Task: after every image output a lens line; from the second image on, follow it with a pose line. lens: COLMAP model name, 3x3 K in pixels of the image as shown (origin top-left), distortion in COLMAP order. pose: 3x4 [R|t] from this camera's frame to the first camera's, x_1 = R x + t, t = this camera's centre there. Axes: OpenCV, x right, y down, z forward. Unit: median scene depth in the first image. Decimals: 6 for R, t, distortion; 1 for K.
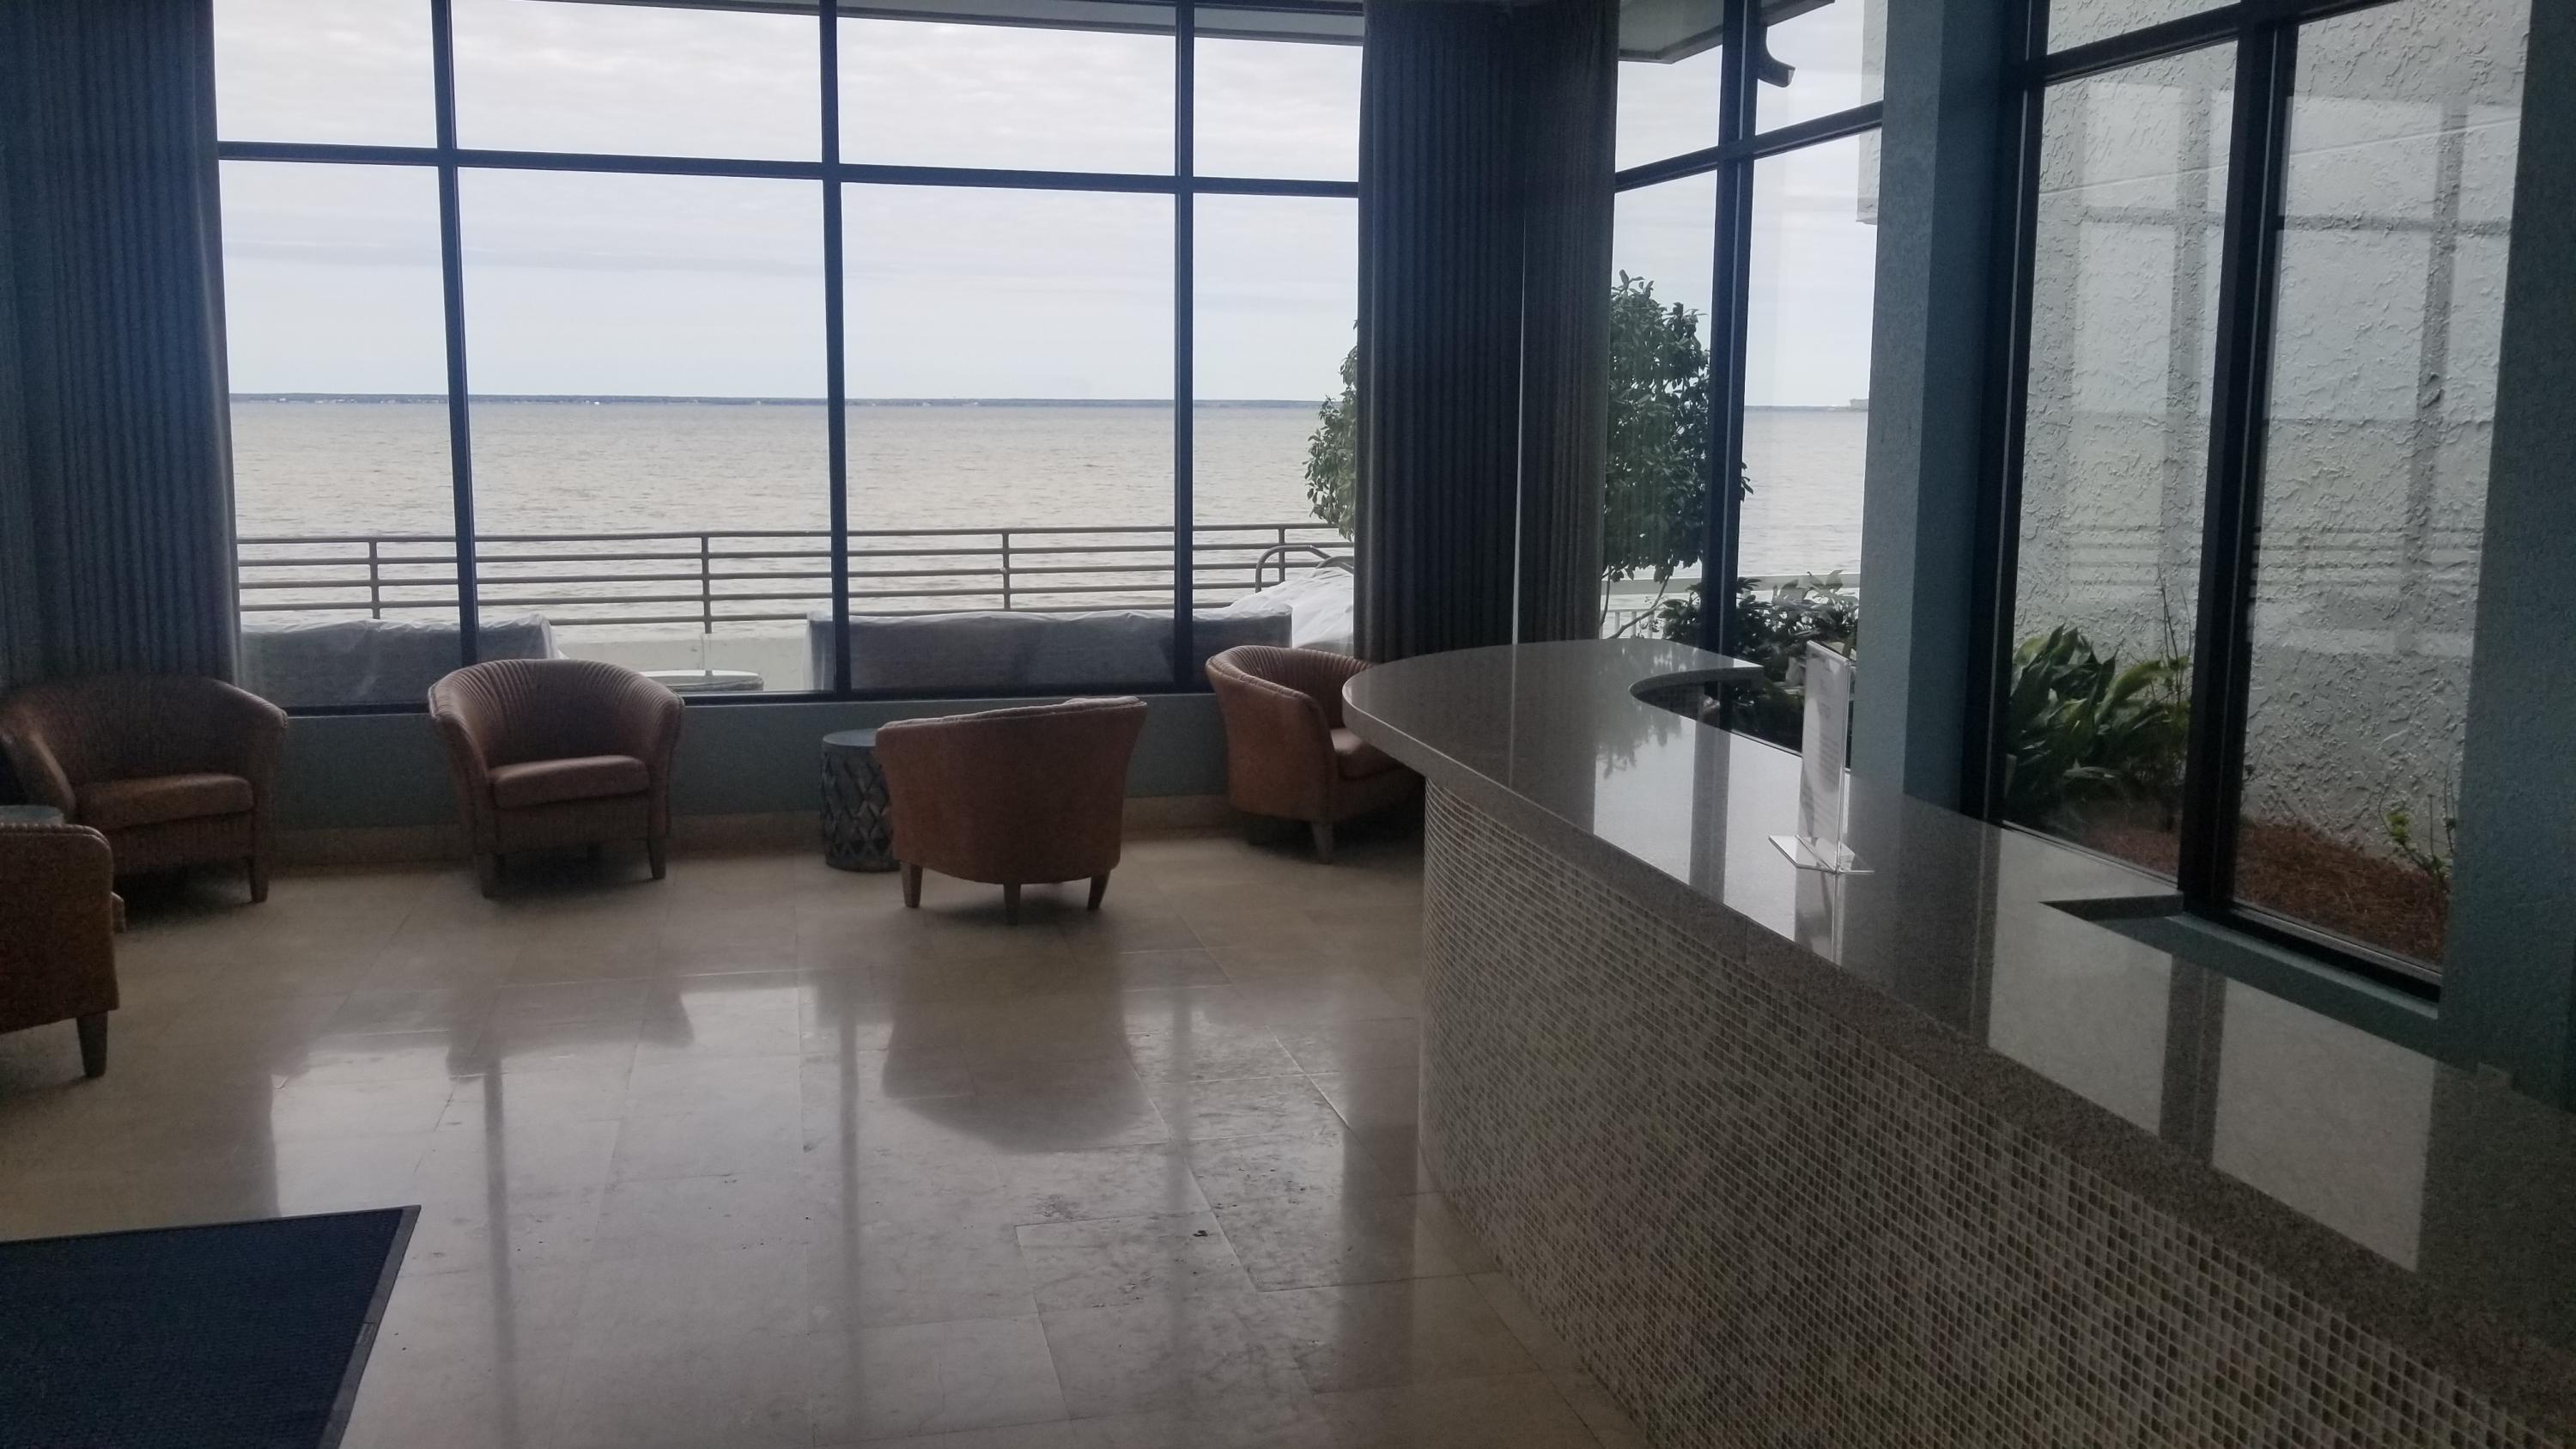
lens RADIAL K [[2050.8, 0, 1294.4], [0, 2050.8, 711.9], [0, 0, 1]] dist [-0.006014, -0.011825]
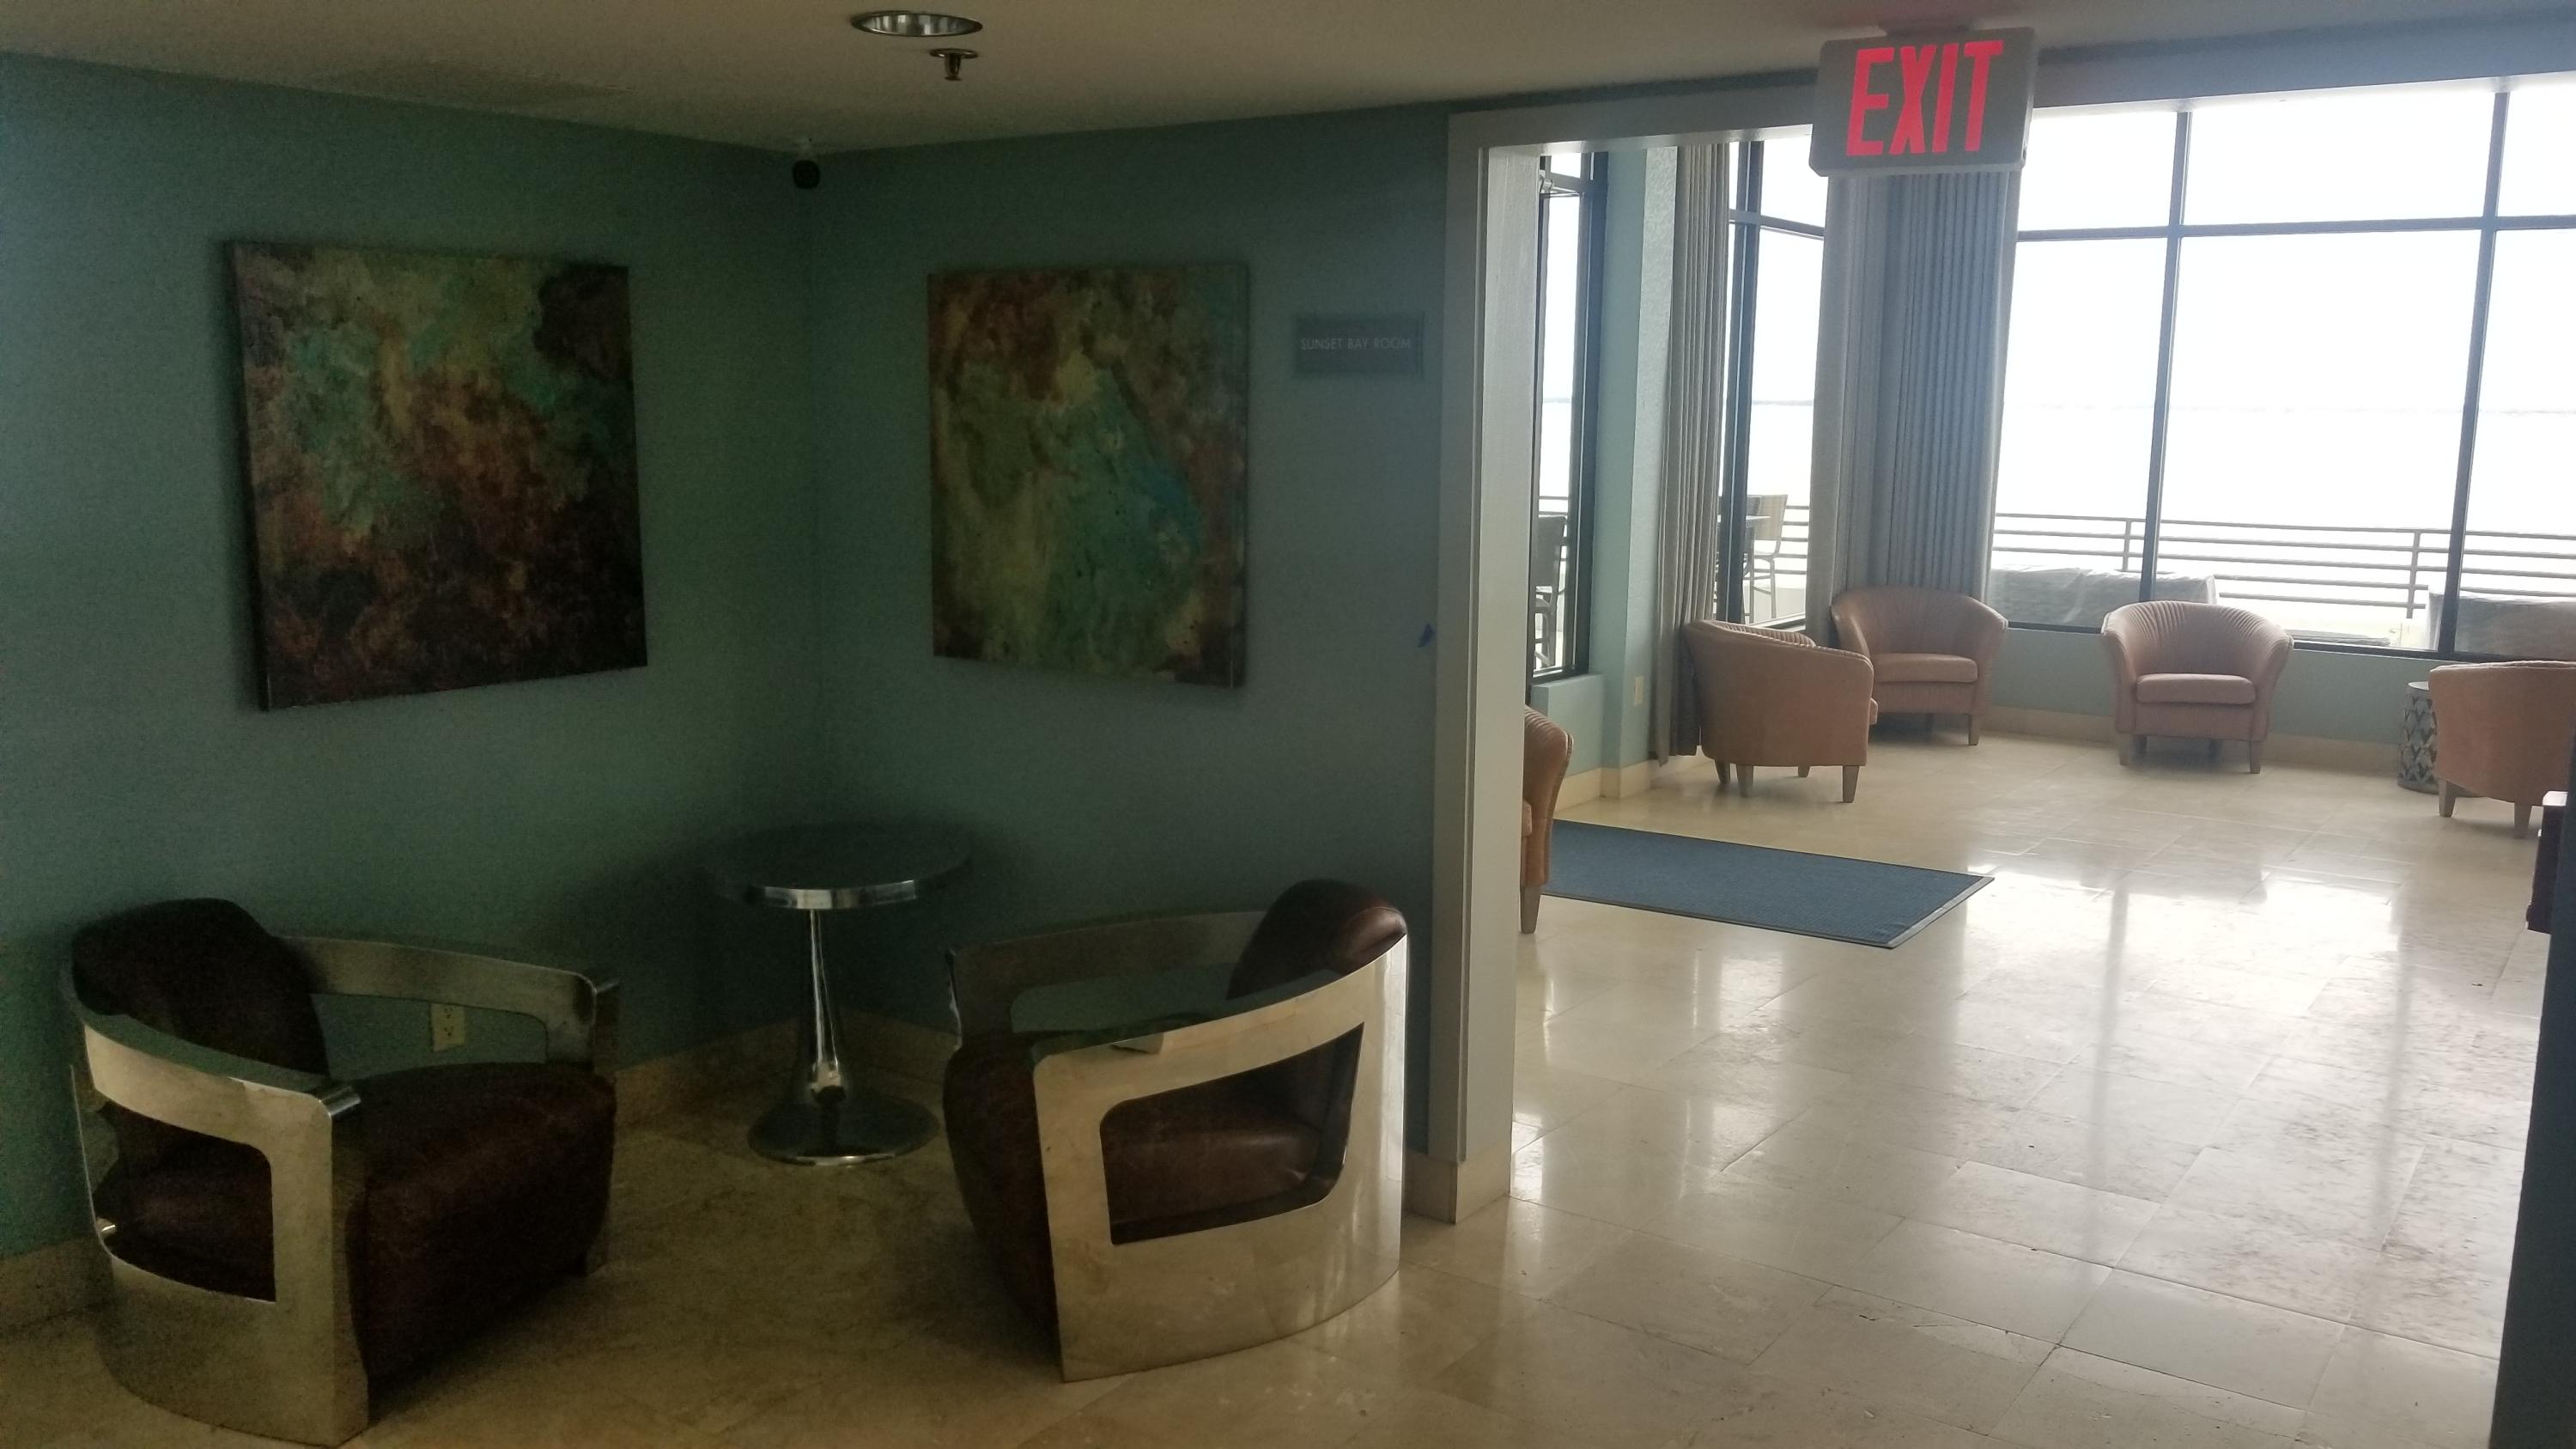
lens RADIAL K [[2050.8, 0, 1294.4], [0, 2050.8, 711.9], [0, 0, 1]] dist [-0.006014, -0.011825]
pose [[0.660810, 0.117177, -0.741350, 0.243815], [-0.119569, 0.991559, 0.050146, 0.048407], [0.740968, 0.055506, 0.669243, -0.326236]]
